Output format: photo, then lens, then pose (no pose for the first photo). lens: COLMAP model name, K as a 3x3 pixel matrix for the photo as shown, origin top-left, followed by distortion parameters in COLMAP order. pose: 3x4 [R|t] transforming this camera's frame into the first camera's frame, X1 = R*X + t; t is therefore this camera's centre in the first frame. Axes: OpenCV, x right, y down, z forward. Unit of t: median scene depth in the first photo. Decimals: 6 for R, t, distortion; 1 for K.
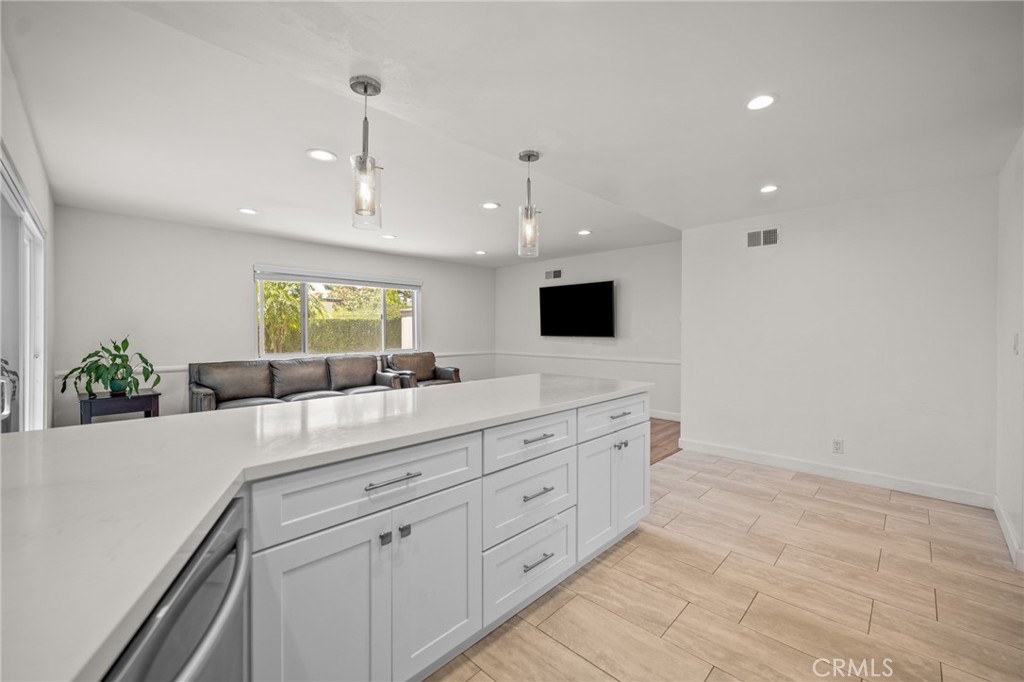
lens RADIAL K [[417.3, 0, 512.3], [0, 417.3, 333.8], [0, 0, 1]] dist [0.003021, -0.000699]
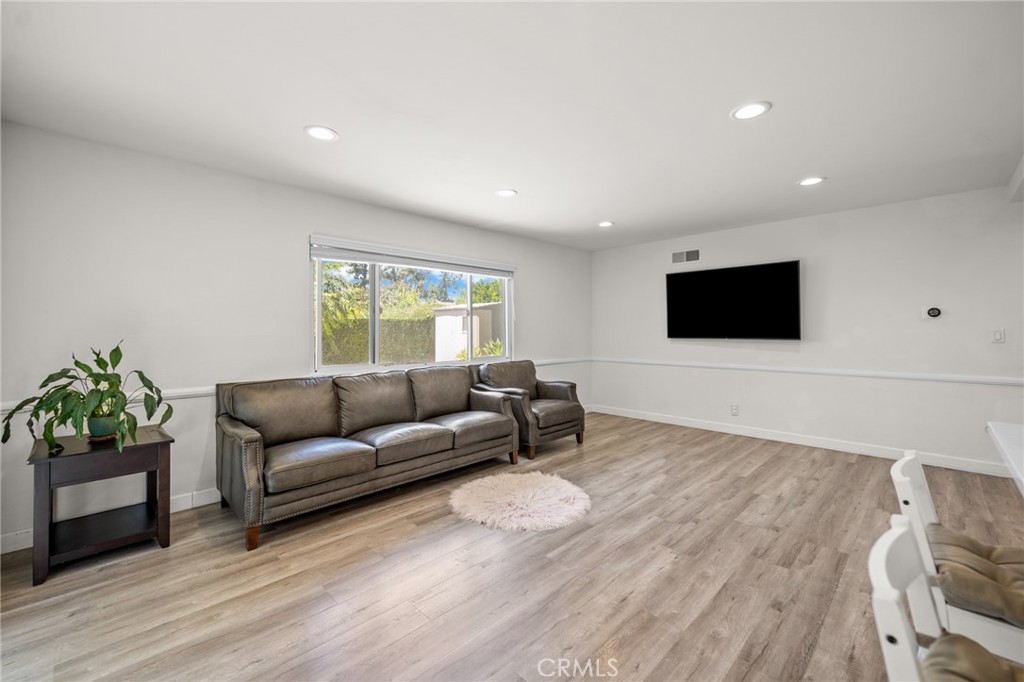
lens RADIAL K [[417.3, 0, 509.8], [0, 417.3, 333.4], [0, 0, 1]] dist [0.003021, -0.000699]
pose [[0.999816, -0.003475, -0.018868, -0.356169], [0.003431, 0.999991, -0.002394, -0.003982], [0.018877, 0.002329, 0.999819, 0.419935]]
